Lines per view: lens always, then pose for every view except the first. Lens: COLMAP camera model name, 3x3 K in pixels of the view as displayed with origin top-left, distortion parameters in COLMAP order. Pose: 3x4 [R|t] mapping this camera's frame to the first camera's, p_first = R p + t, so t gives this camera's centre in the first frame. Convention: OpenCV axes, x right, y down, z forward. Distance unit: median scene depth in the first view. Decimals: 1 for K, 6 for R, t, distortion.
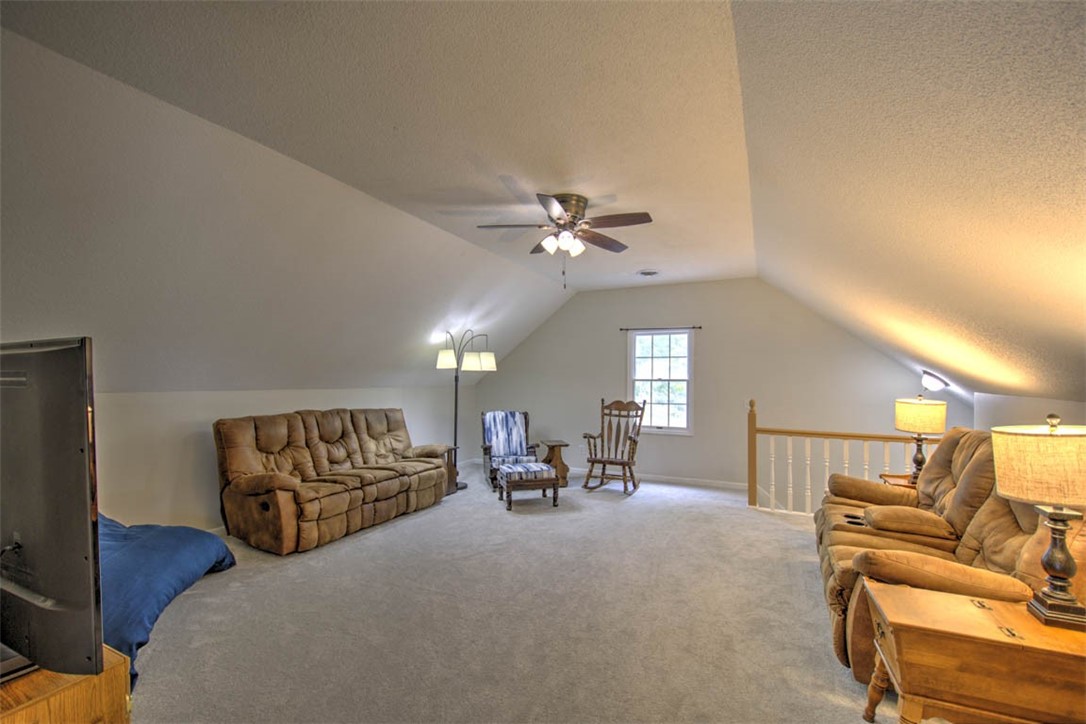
lens RADIAL K [[460.6, 0, 540.9], [0, 460.6, 378.8], [0, 0, 1]] dist [0.001499, -0.000636]
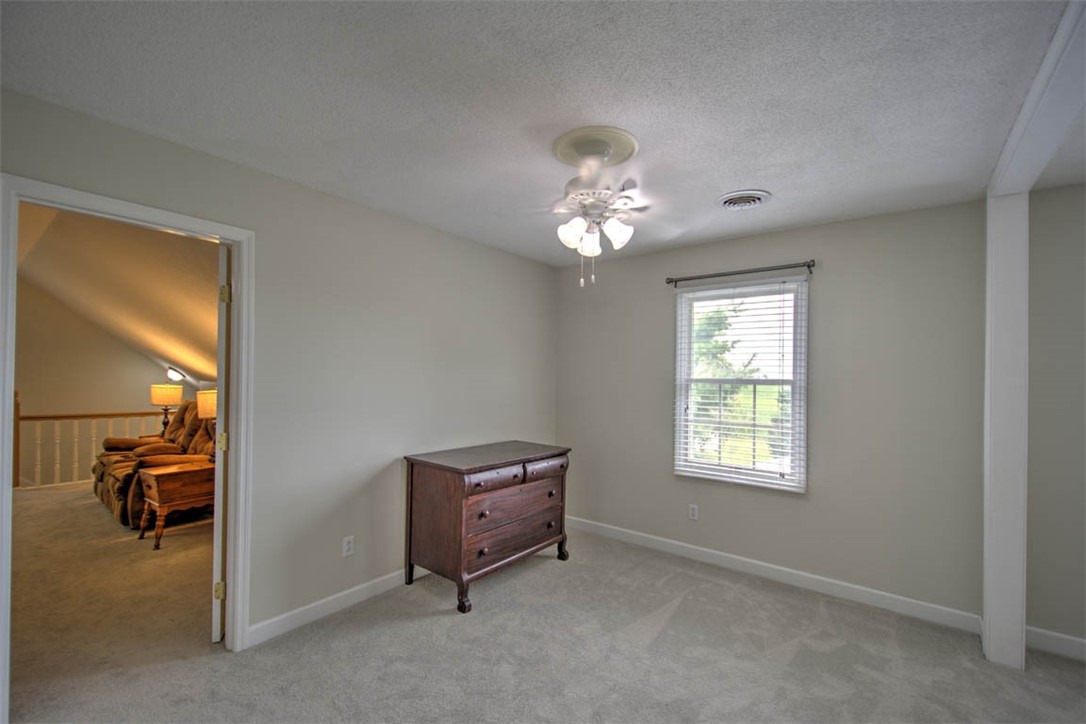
lens RADIAL K [[460.6, 0, 544.2], [0, 460.6, 364.3], [0, 0, 1]] dist [0.001499, -0.000636]
pose [[0.191451, 0.019932, 0.981300, -0.549160], [-0.004550, 0.999801, -0.019420, -0.003757], [-0.981492, -0.000747, 0.191504, -0.651587]]
